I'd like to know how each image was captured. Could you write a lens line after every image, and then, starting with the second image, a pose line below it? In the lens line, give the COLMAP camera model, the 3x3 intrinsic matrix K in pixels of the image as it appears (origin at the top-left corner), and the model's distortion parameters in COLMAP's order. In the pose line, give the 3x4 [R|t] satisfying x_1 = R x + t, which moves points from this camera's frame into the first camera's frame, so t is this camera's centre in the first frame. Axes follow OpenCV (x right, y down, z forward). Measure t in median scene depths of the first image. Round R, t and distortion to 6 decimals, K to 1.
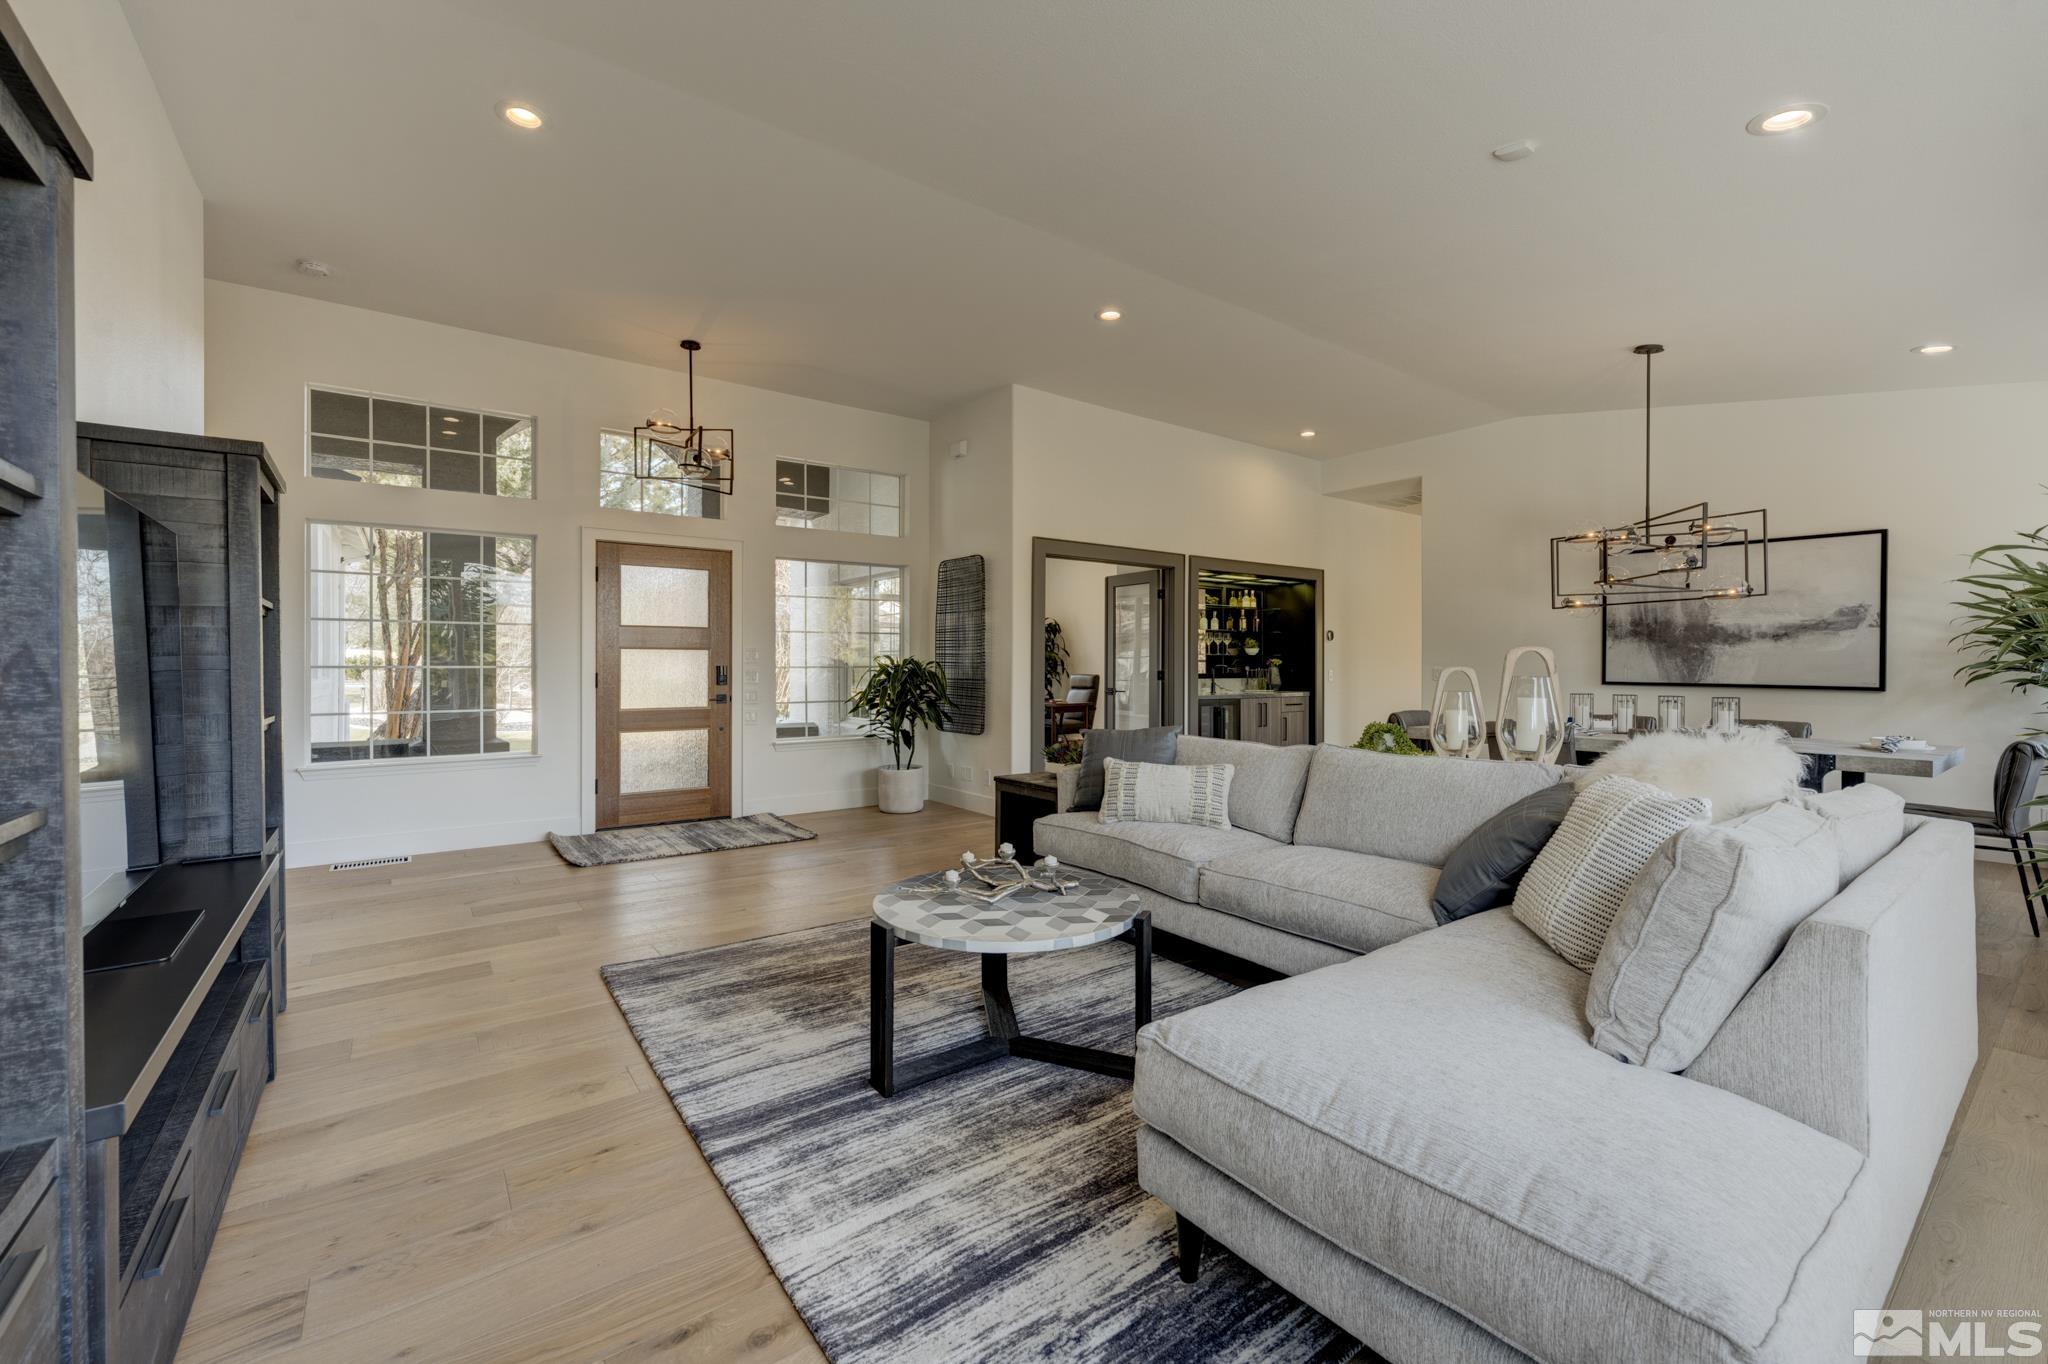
lens RADIAL K [[833.7, 0, 1013.0], [0, 833.7, 669.0], [0, 0, 1]] dist [0.004863, 0.000377]
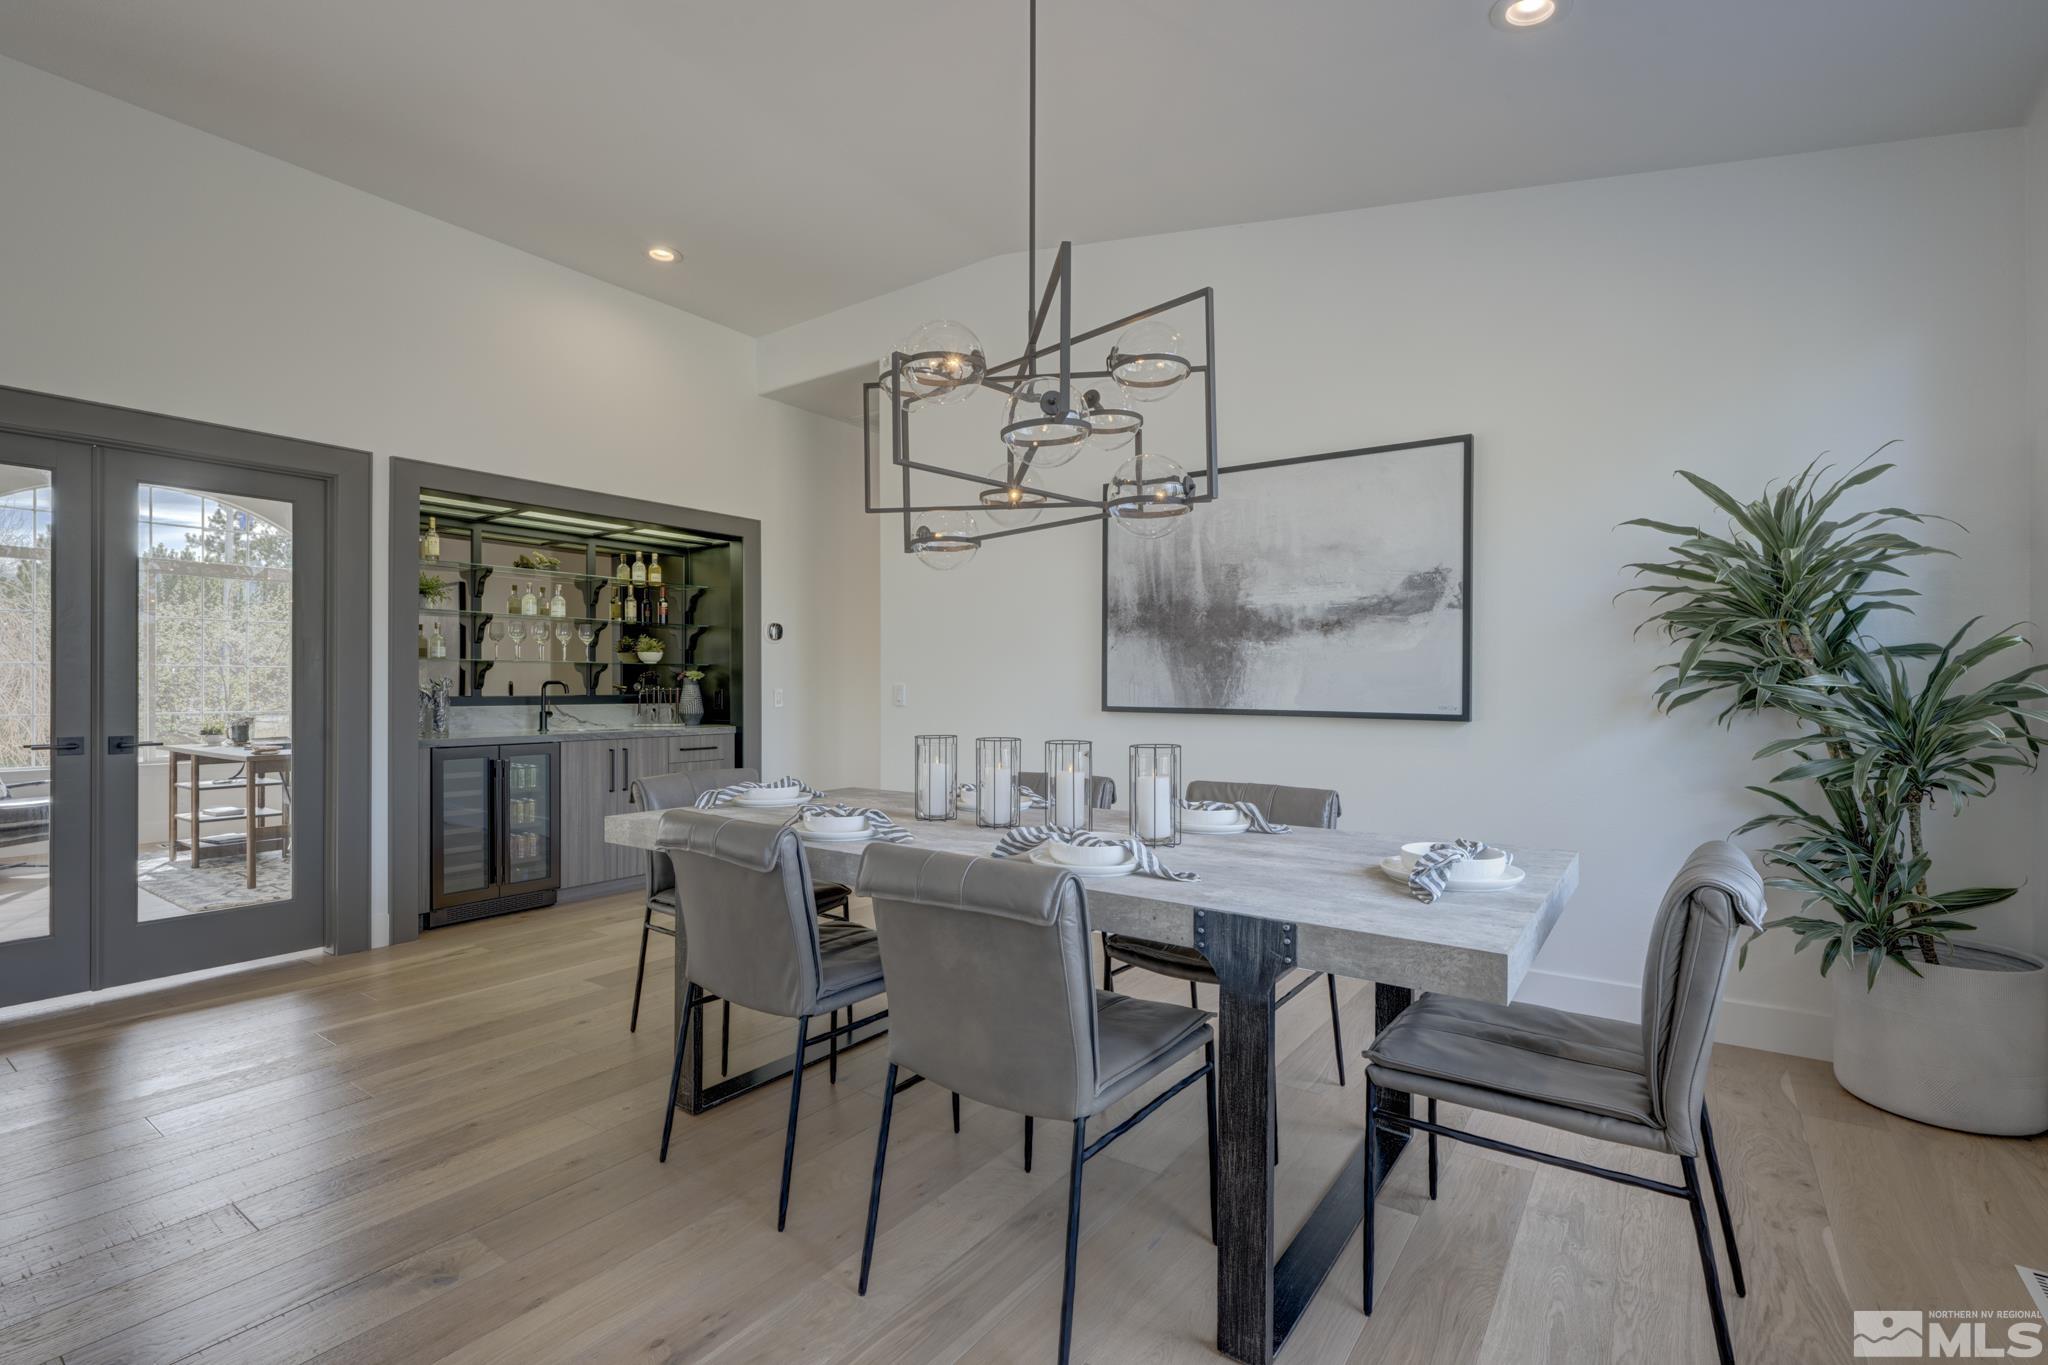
lens RADIAL K [[958.0, 0, 1029.5], [0, 958.0, 686.1], [0, 0, 1]] dist [-0.000482, -0.000018]
pose [[0.945611, -0.002590, 0.325290, 0.476562], [0.004037, 0.999985, -0.003774, 0.003247], [-0.325275, 0.004882, 0.945607, 0.422129]]
